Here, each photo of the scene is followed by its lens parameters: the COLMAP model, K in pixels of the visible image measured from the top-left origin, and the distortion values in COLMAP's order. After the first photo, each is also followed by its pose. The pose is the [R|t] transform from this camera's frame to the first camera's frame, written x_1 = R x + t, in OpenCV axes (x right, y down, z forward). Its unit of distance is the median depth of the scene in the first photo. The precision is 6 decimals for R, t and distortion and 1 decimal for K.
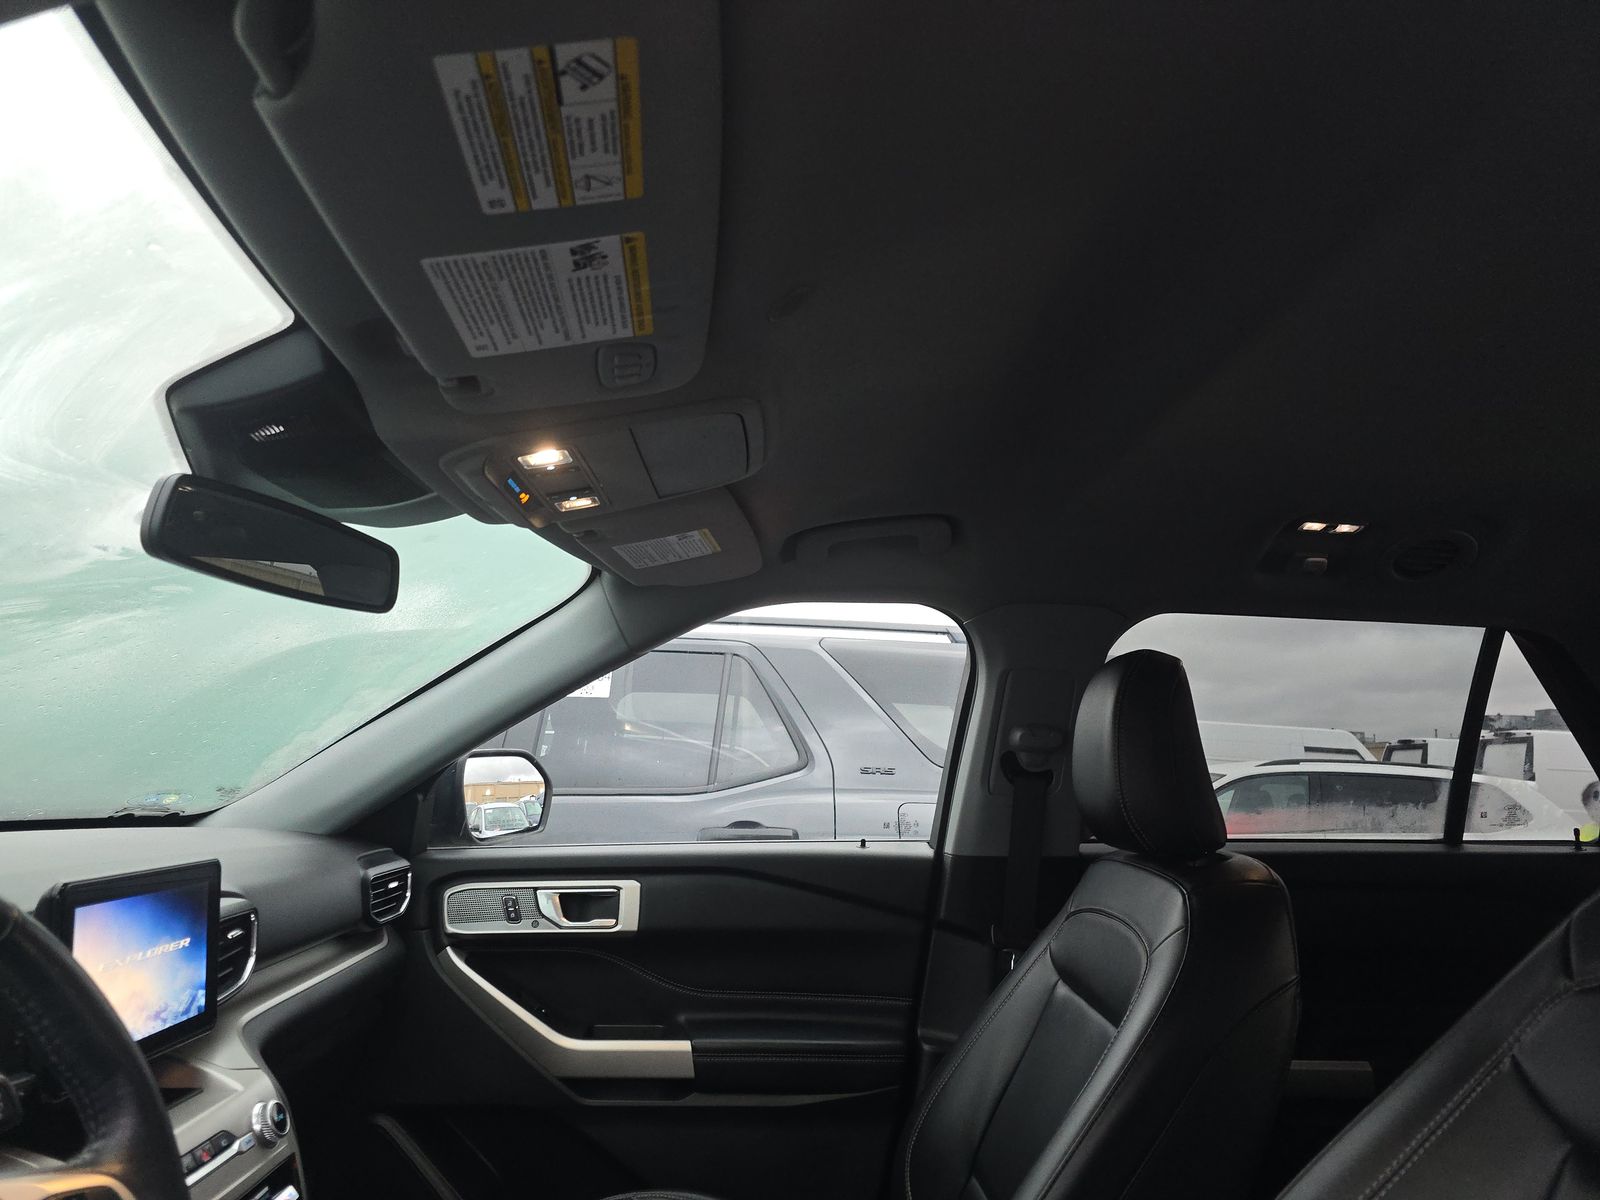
lens RADIAL K [[1095.3, 0, 800.1], [0, 1095.3, 607.9], [0, 0, 1]] dist [0.077260, -0.087178]
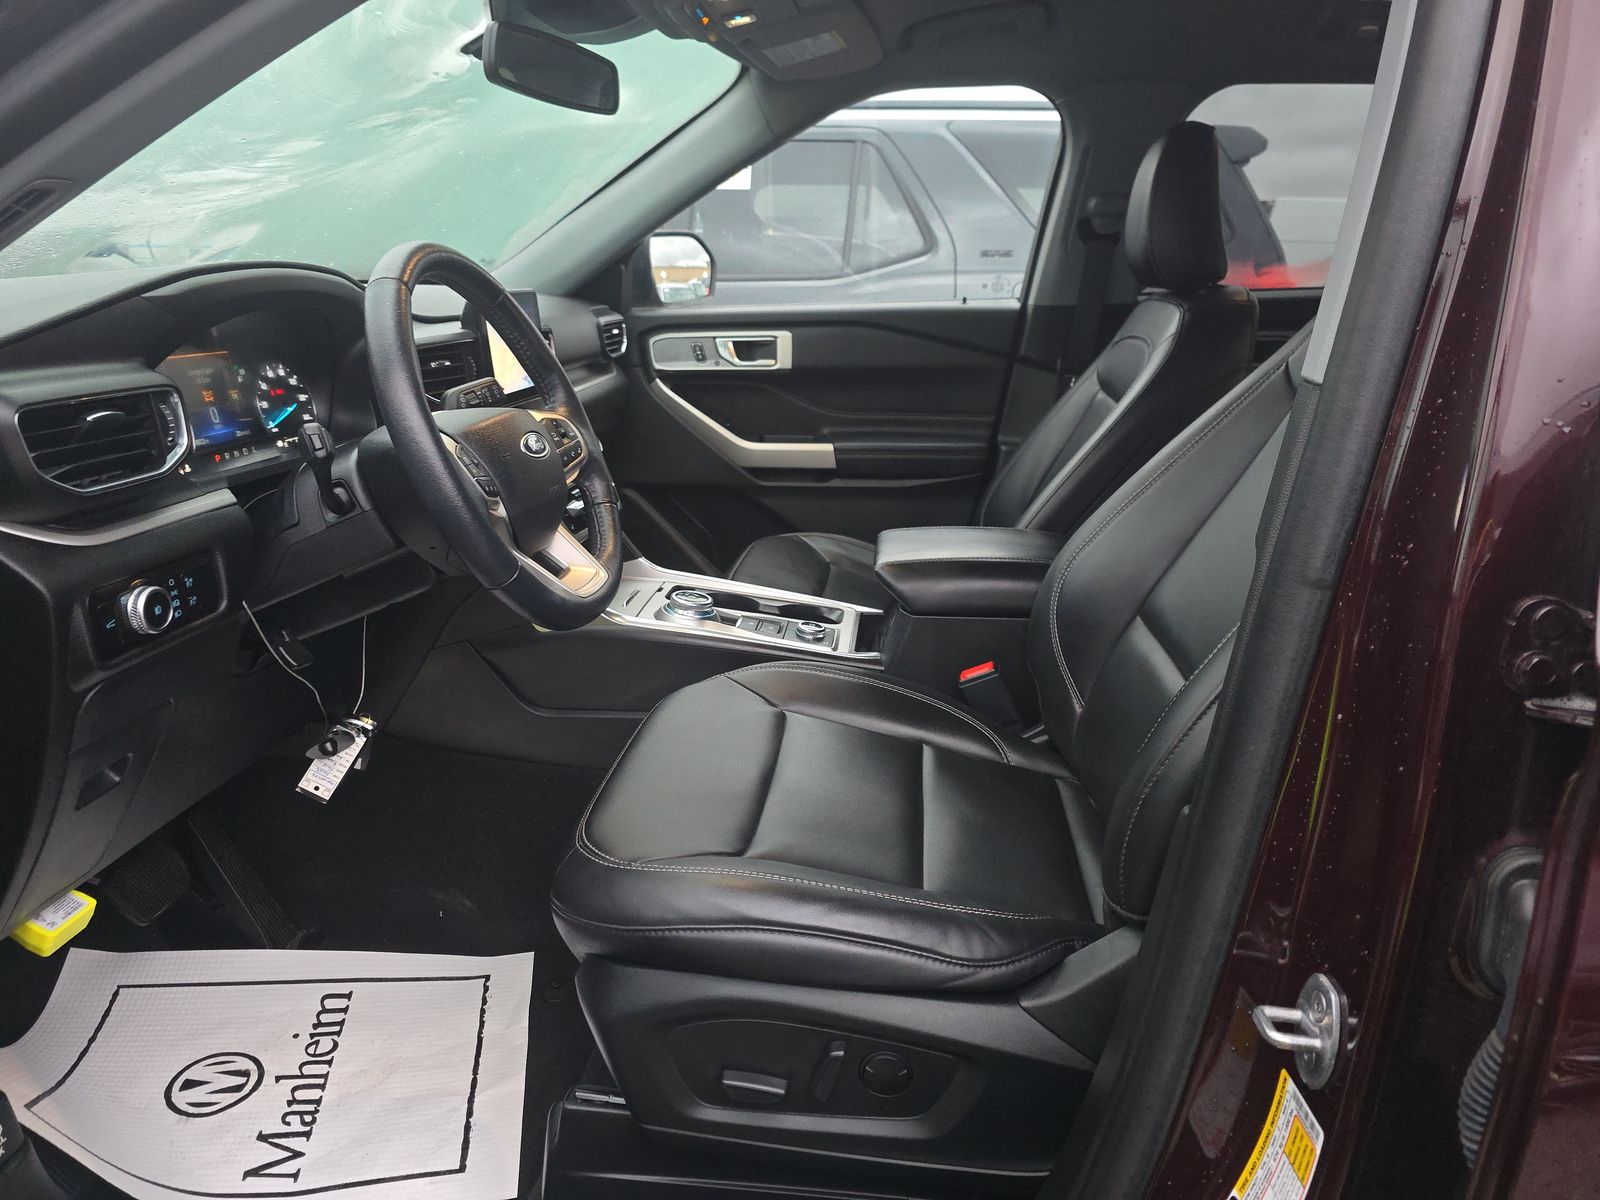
lens RADIAL K [[1095.3, 0, 800.1], [0, 1095.3, 607.9], [0, 0, 1]] dist [0.077260, -0.087178]
pose [[0.992587, 0.014808, -0.120632, 0.029932], [0.037877, 0.905429, 0.422804, -0.009475], [0.115485, -0.424239, 0.898156, -0.332107]]
